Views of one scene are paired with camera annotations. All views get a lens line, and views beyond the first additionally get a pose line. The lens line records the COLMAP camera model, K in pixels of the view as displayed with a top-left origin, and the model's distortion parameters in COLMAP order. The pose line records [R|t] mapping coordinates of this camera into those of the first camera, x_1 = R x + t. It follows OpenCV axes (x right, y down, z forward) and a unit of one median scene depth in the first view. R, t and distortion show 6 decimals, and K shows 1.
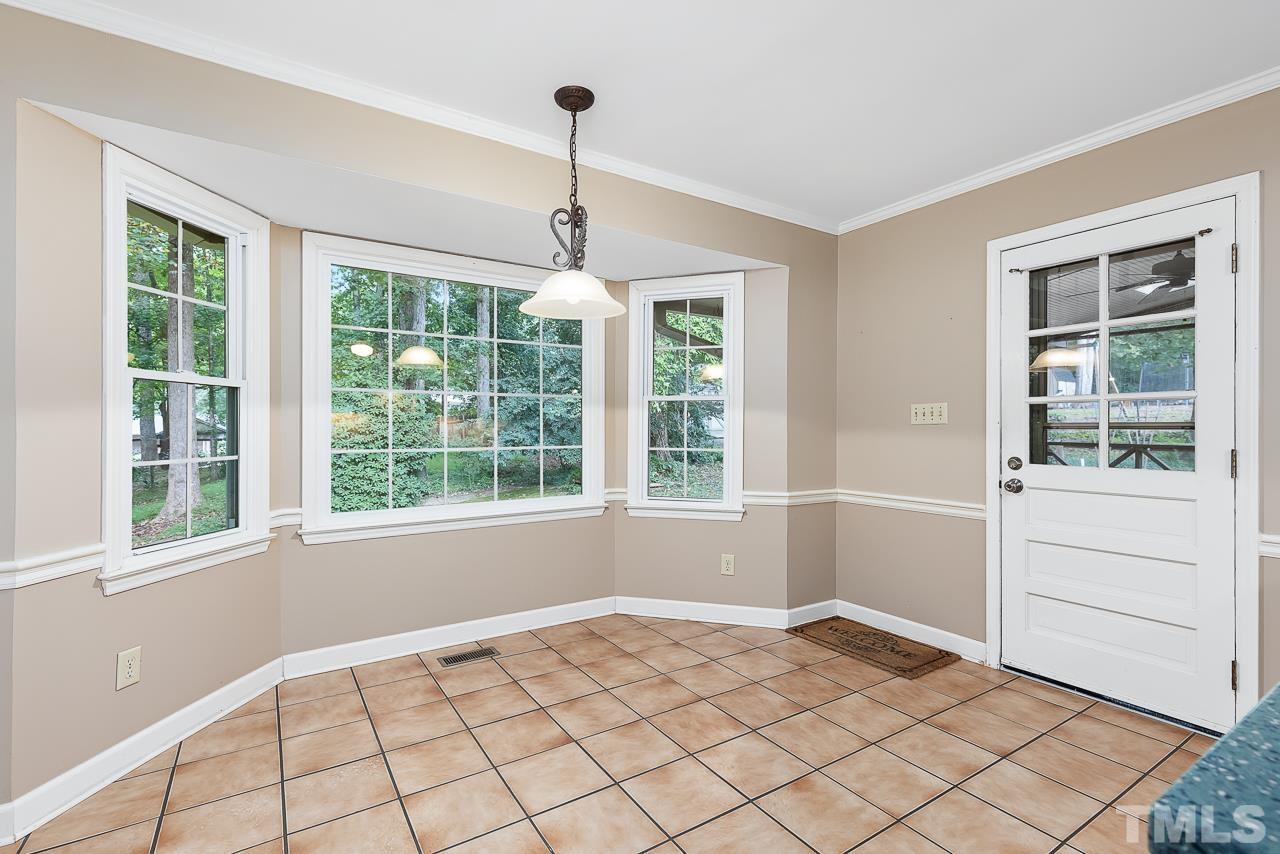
lens RADIAL K [[588.1, 0, 637.4], [0, 588.1, 428.7], [0, 0, 1]] dist [0.004164, -0.001988]
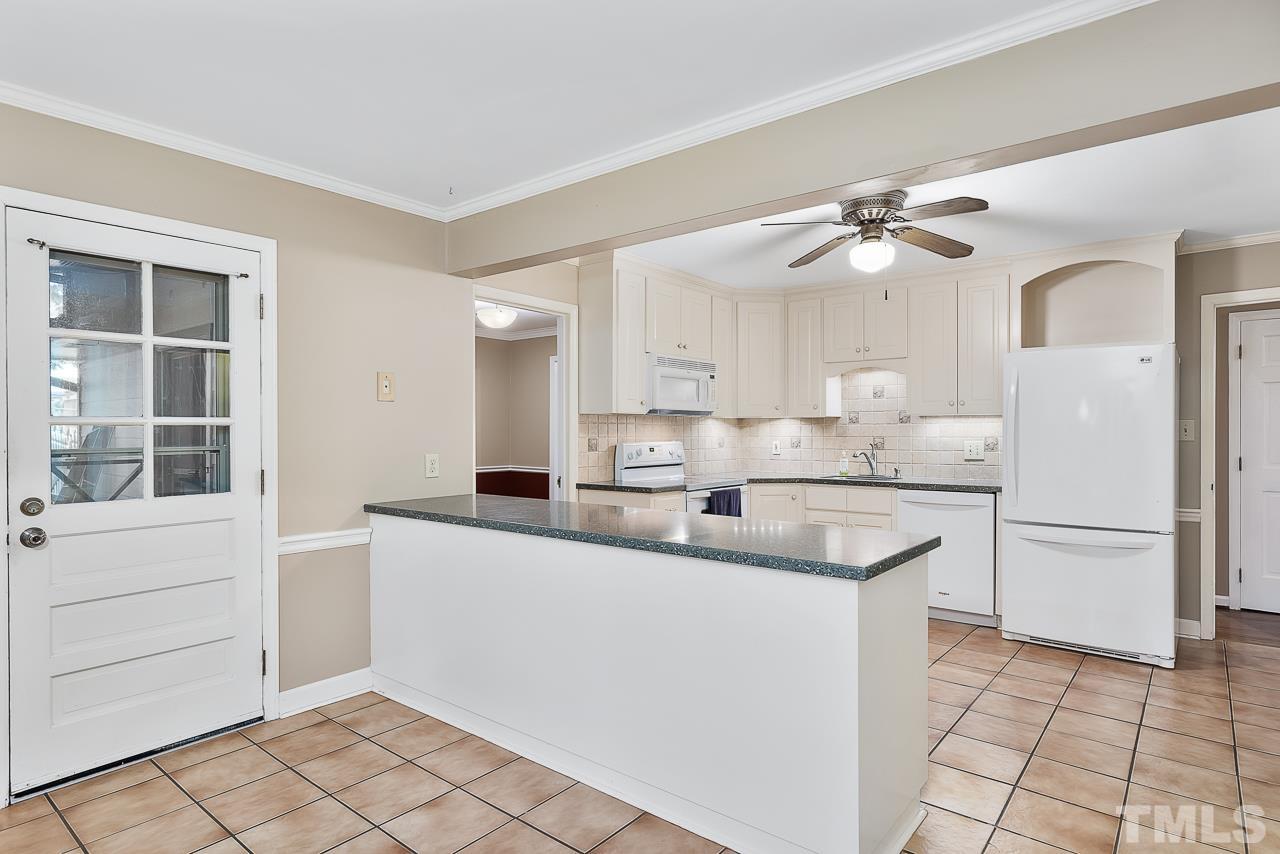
lens RADIAL K [[695.8, 0, 639.1], [0, 695.8, 435.6], [0, 0, 1]] dist [0.004520, 0.000923]
pose [[-0.316241, -0.006930, 0.948653, -0.478314], [0.008570, 0.999912, 0.010161, -0.035963], [-0.948640, 0.011344, -0.316154, 0.650988]]
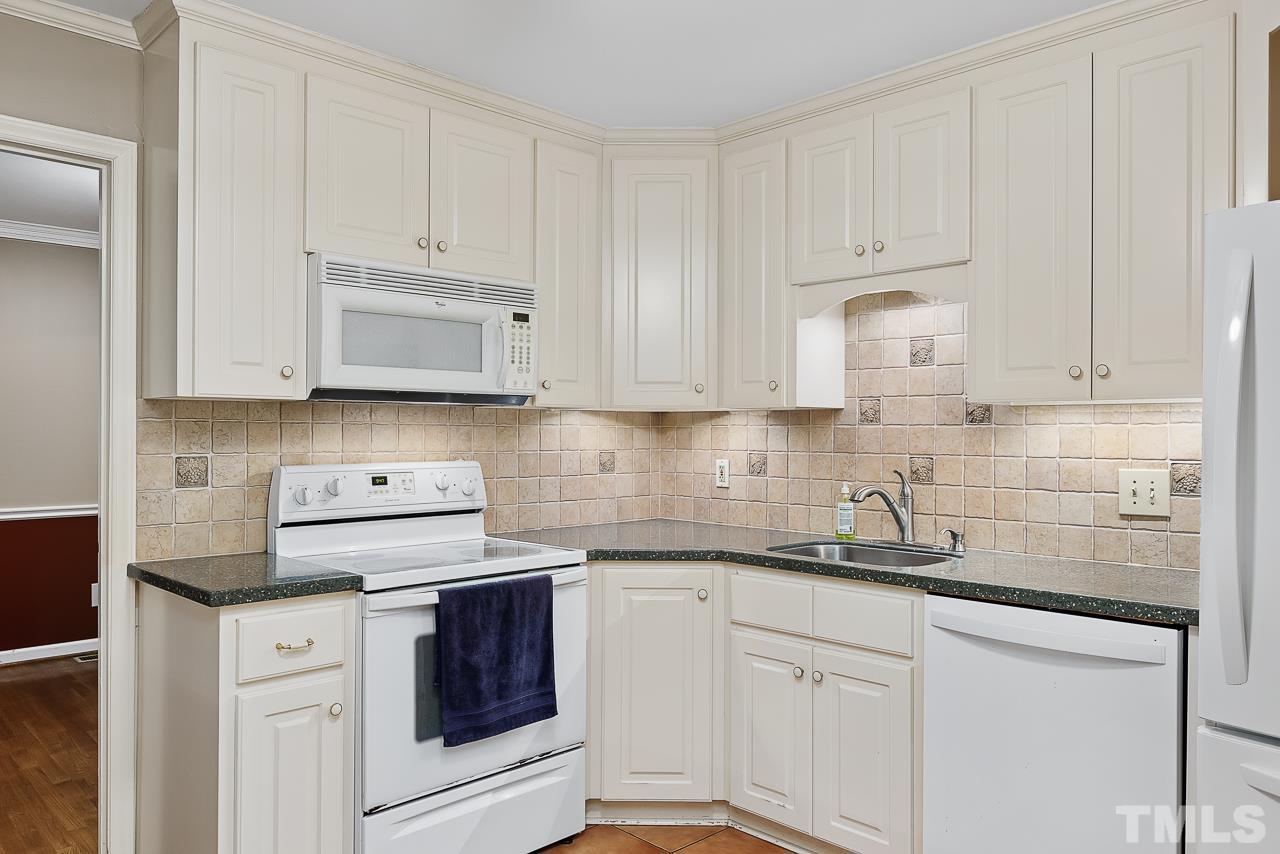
lens RADIAL K [[907.3, 0, 641.8], [0, 907.3, 432.6], [0, 0, 1]] dist [0.008231, 0.000058]
pose [[-0.193998, -0.004192, 0.980993, 0.235785], [0.004964, 0.999974, 0.005255, -0.041281], [-0.980989, 0.005889, -0.193972, -0.160146]]
